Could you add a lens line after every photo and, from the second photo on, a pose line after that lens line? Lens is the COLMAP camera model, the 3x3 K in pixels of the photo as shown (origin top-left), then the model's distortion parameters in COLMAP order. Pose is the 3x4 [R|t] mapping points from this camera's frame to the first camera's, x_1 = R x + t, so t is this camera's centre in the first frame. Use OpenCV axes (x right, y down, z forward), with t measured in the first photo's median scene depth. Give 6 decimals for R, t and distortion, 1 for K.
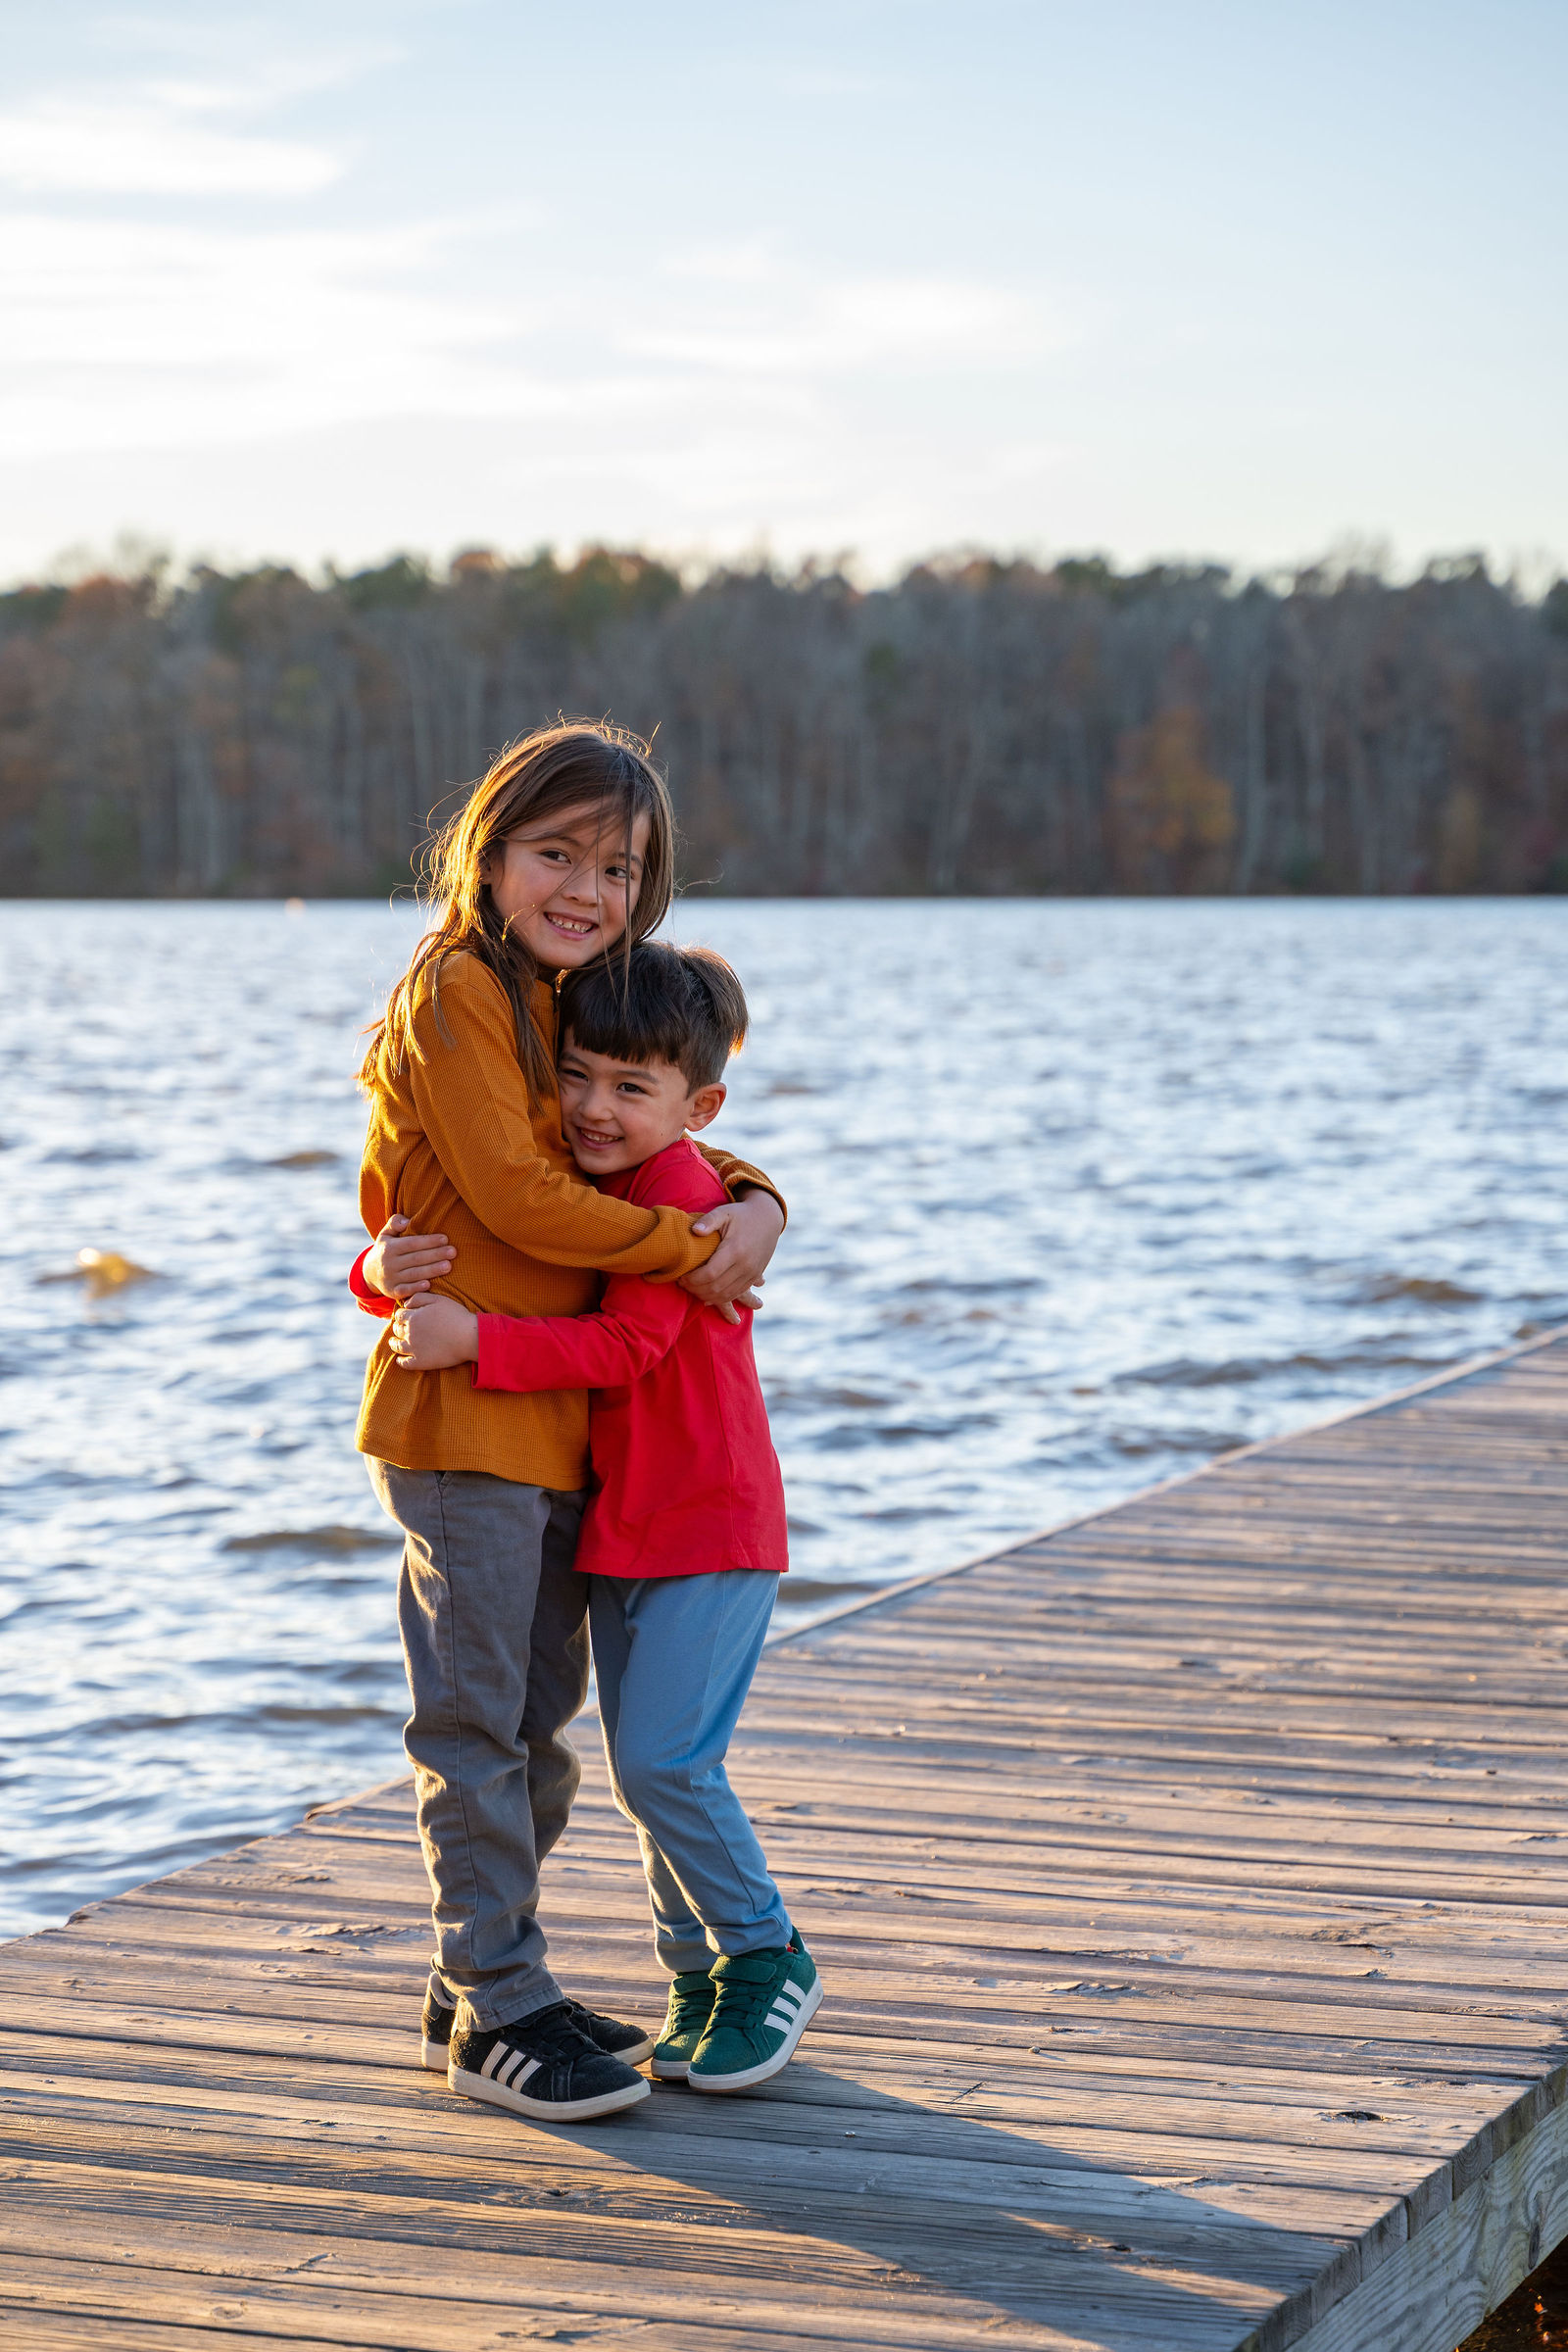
lens RADIAL K [[4859.8, 0, 784.0], [0, 4859.8, 1176.0], [0, 0, 1]] dist [-0.007592, 0.045874]
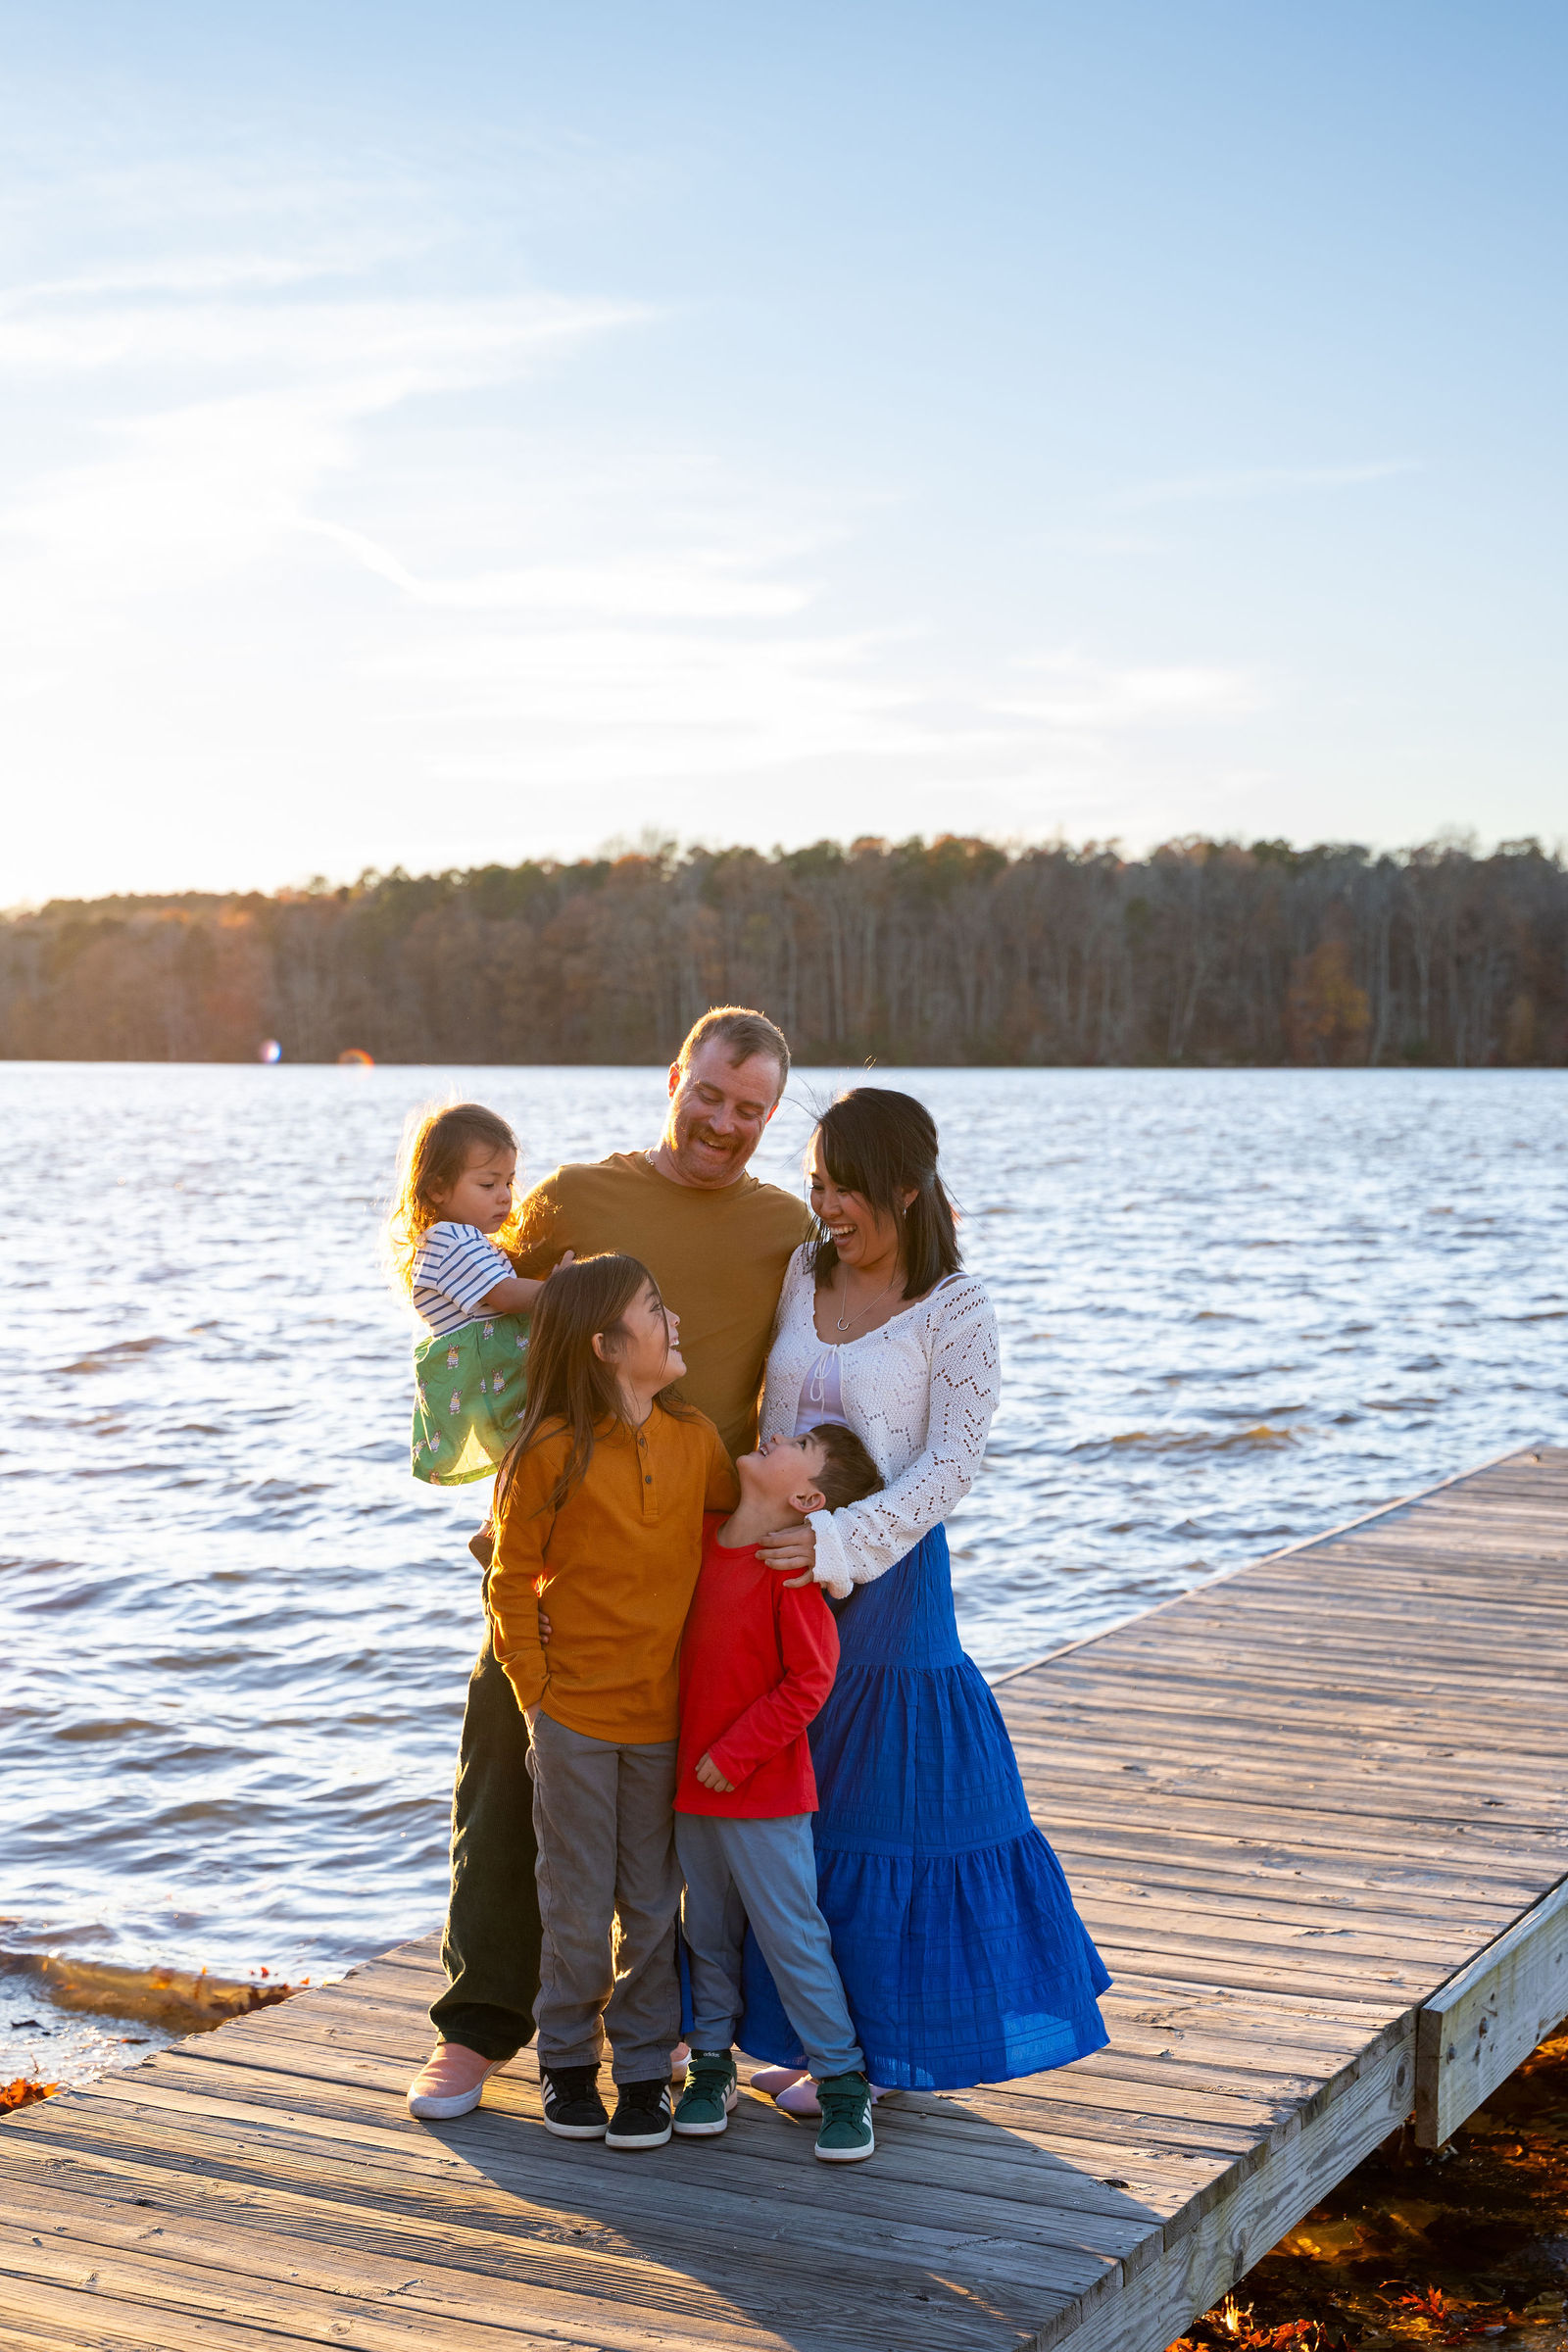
lens RADIAL K [[3171.5, 0, 806.4], [0, 3171.5, 1170.8], [0, 0, 1]] dist [0.001867, -0.016328]
pose [[0.995896, 0.006534, -0.090273, 0.066620], [-0.008035, 0.999835, -0.016276, -0.066153], [0.090152, 0.016935, 0.995784, -0.006184]]
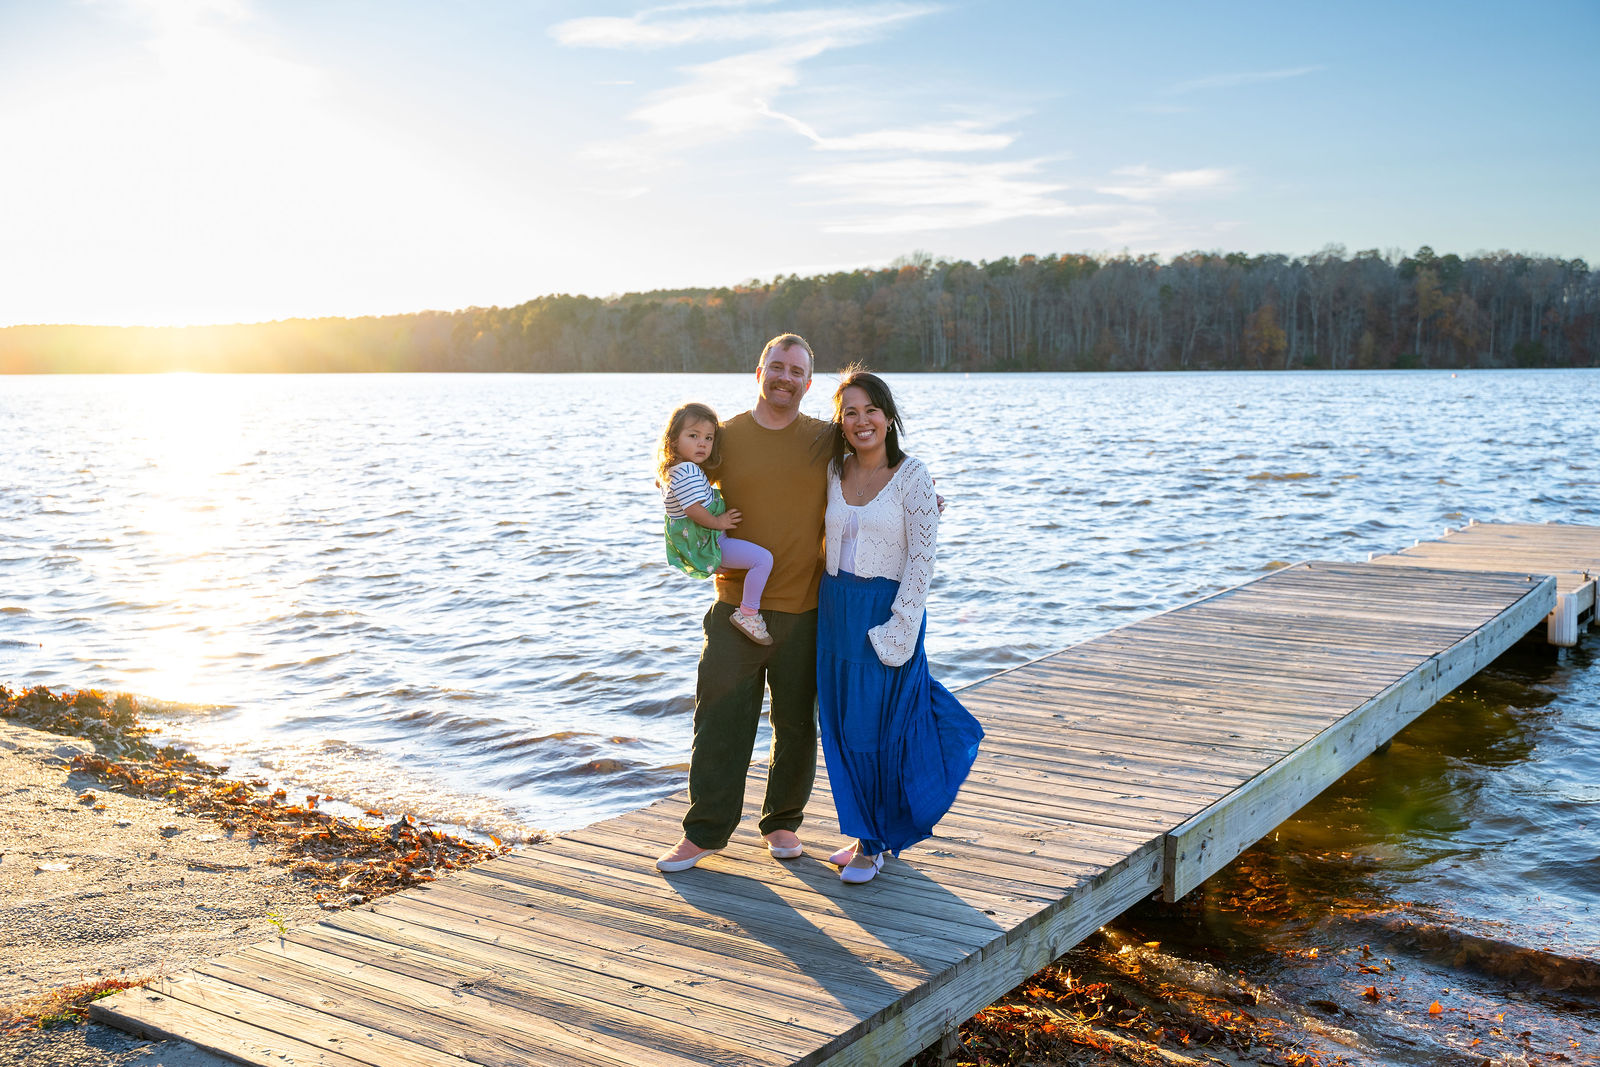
lens RADIAL K [[1566.8, 0, 808.8], [0, 1566.8, 542.5], [0, 0, 1]] dist [-0.001402, 0.000096]
pose [[0.976819, 0.018113, -0.213301, 0.131486], [-0.005525, 0.998215, 0.059466, -0.064061], [0.213997, -0.056910, 0.975175, -0.000398]]
